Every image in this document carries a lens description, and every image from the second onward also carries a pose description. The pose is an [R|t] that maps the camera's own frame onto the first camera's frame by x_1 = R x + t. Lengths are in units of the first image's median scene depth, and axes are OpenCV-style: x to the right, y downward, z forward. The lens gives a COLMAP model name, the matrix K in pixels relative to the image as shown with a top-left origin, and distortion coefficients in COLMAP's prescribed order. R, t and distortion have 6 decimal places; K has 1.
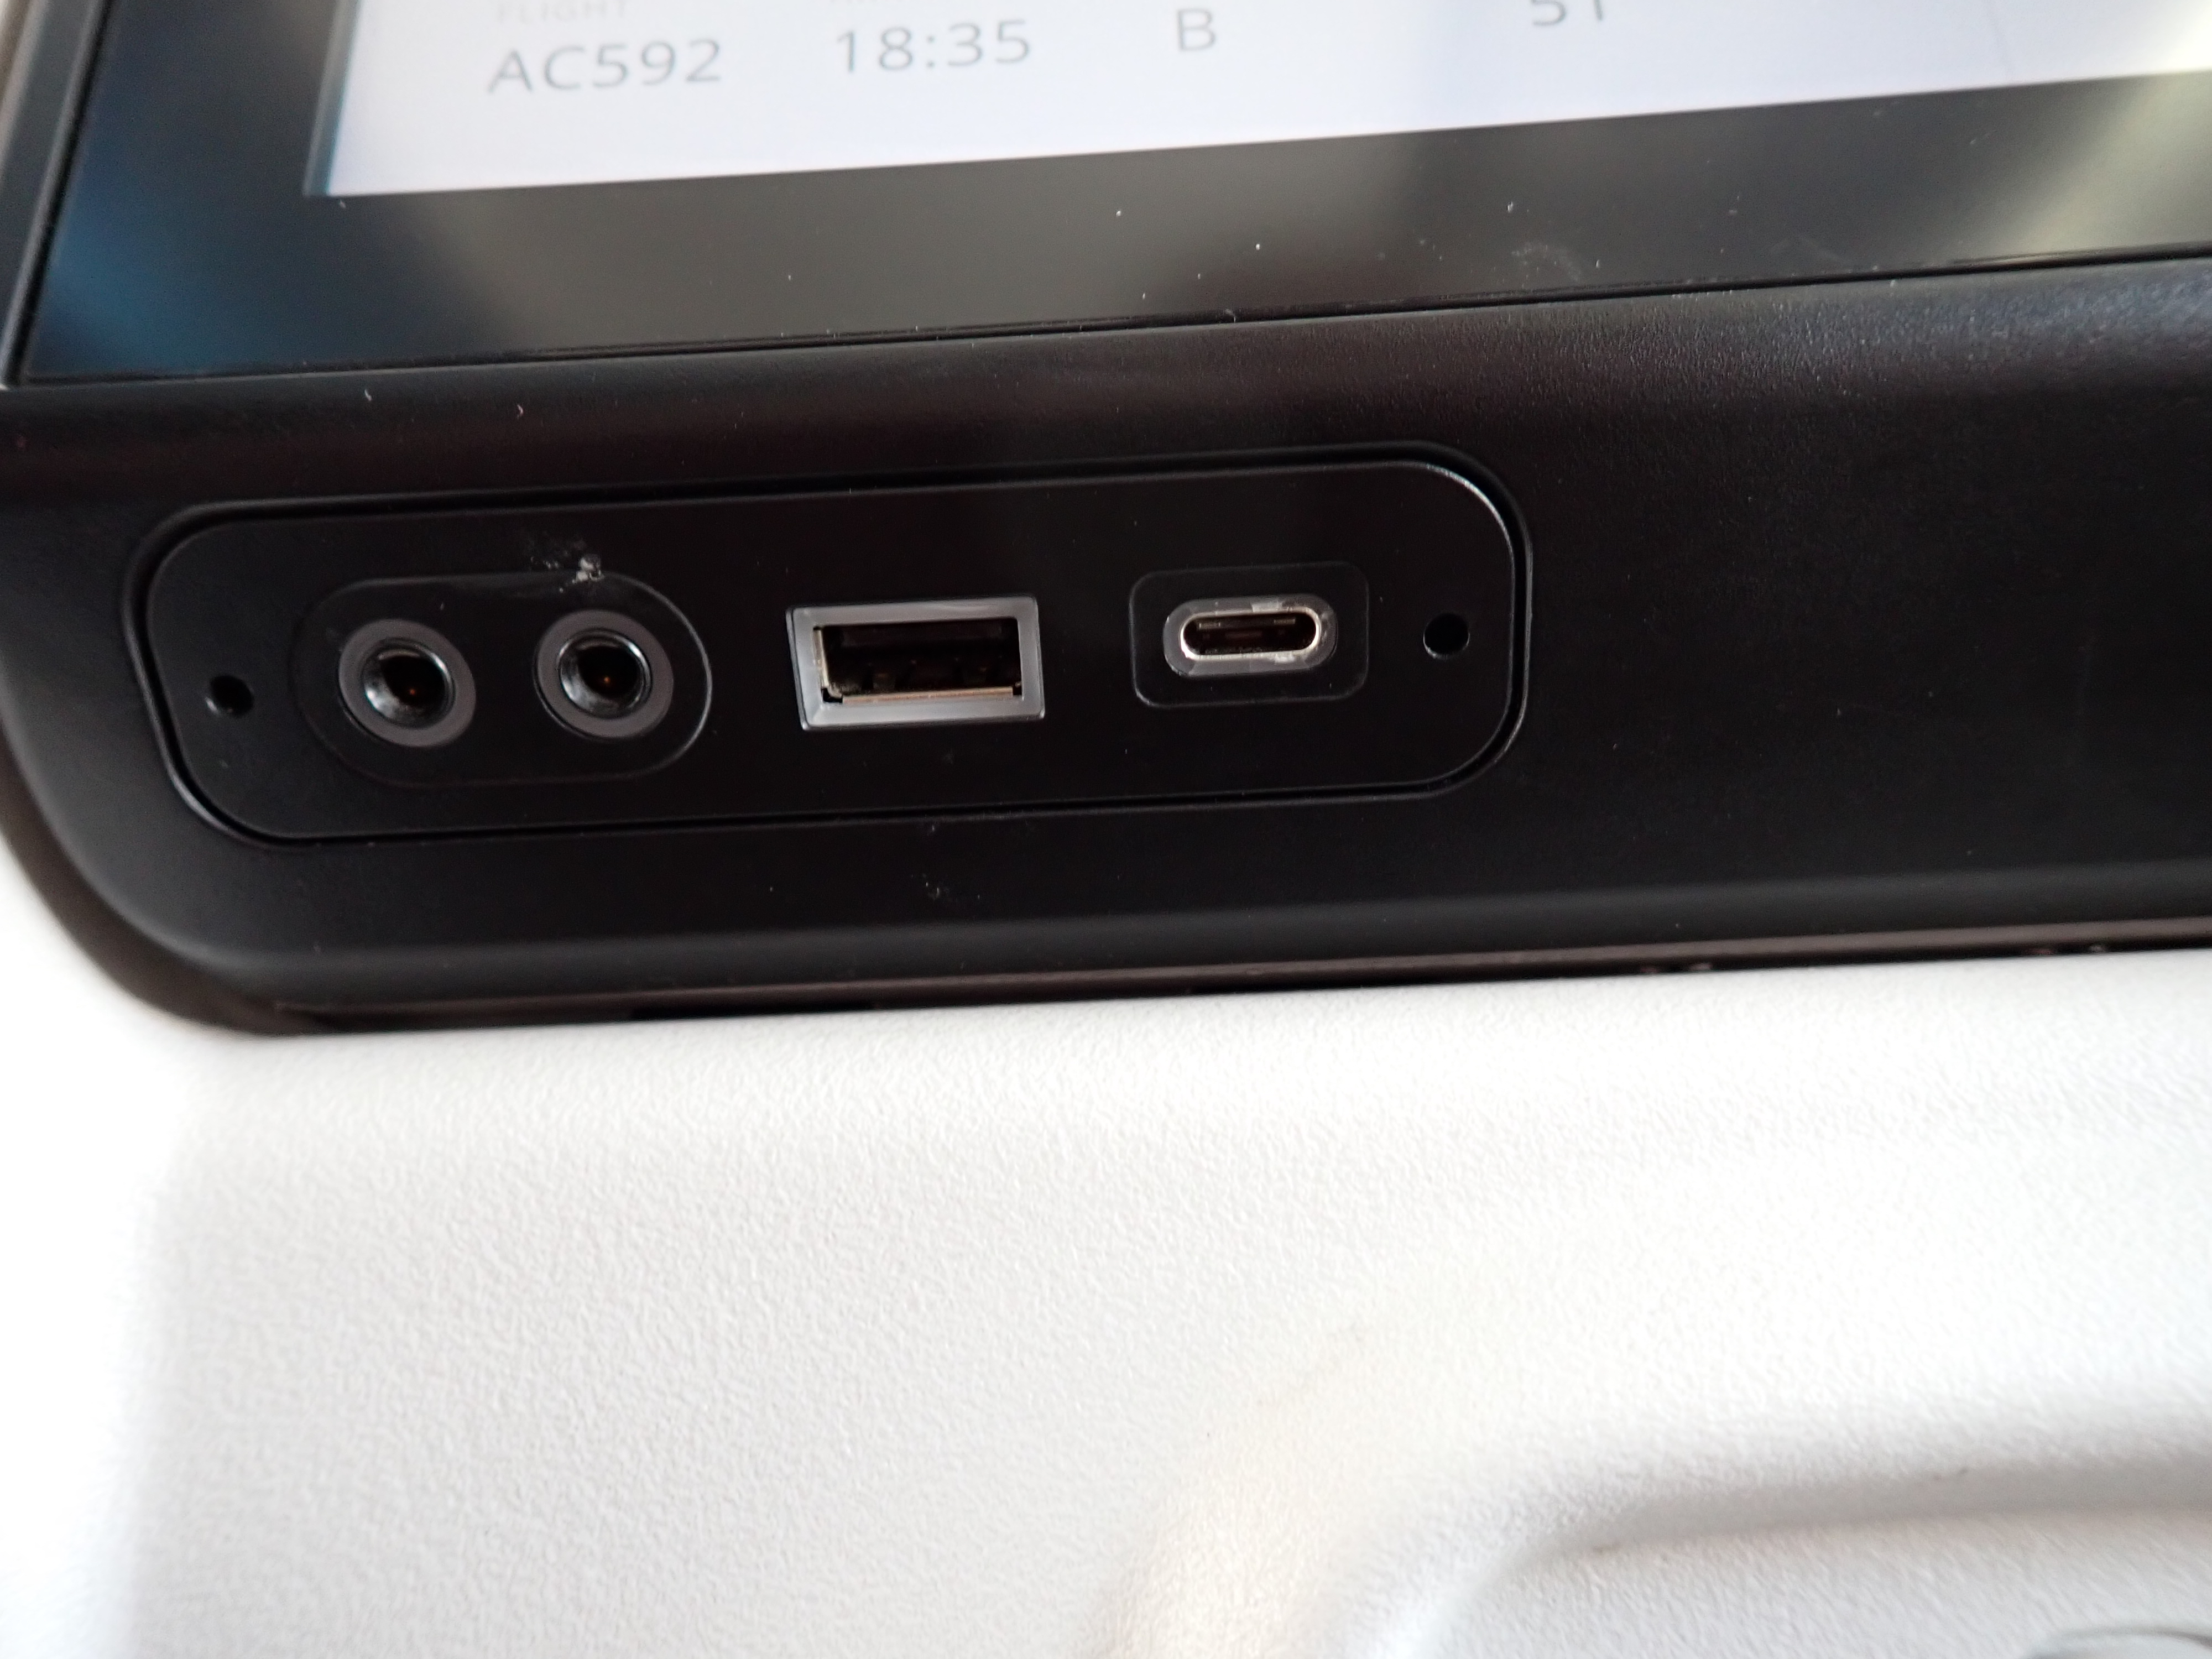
lens RADIAL K [[1607.2, 0, 1103.5], [0, 1607.2, 824.3], [0, 0, 1]] dist [0.009069, -0.001382]
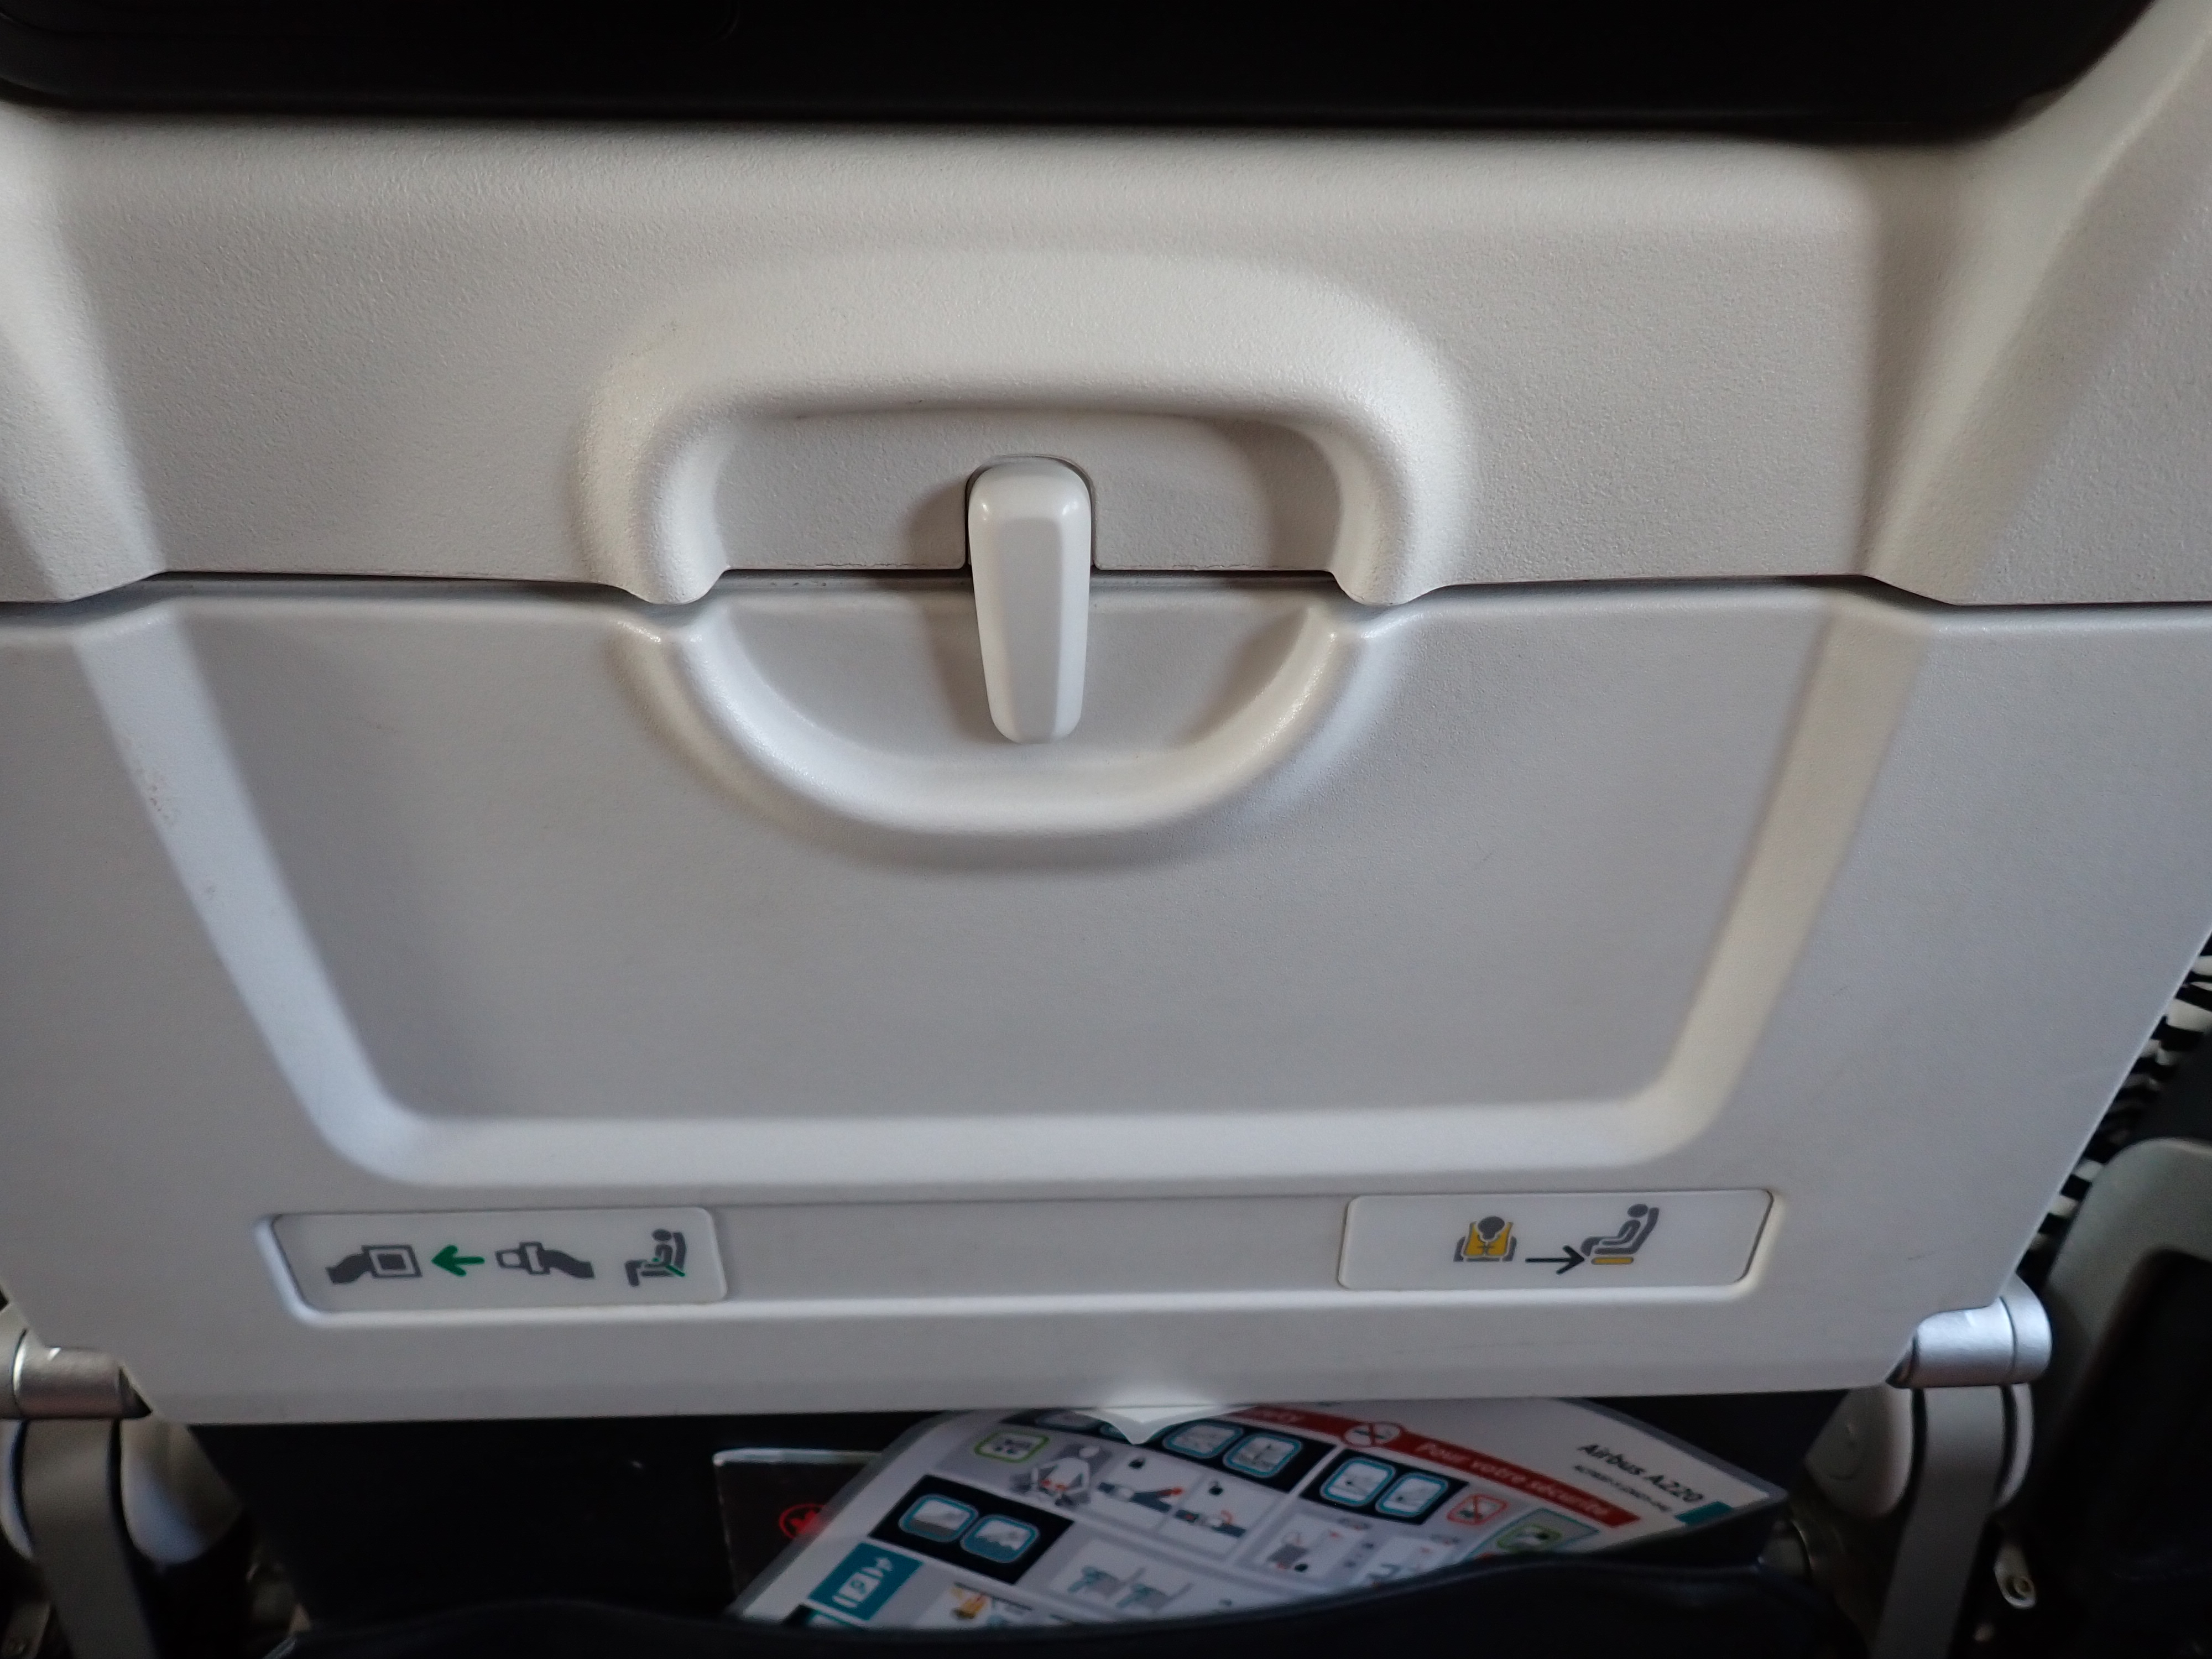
lens RADIAL K [[1607.2, 0, 1101.9], [0, 1607.2, 832.2], [0, 0, 1]] dist [0.009069, -0.001382]
pose [[0.995863, 0.012051, 0.090067, 0.521548], [-0.071984, 0.709524, 0.700995, -0.728252], [-0.055457, -0.704578, 0.707456, -1.000406]]
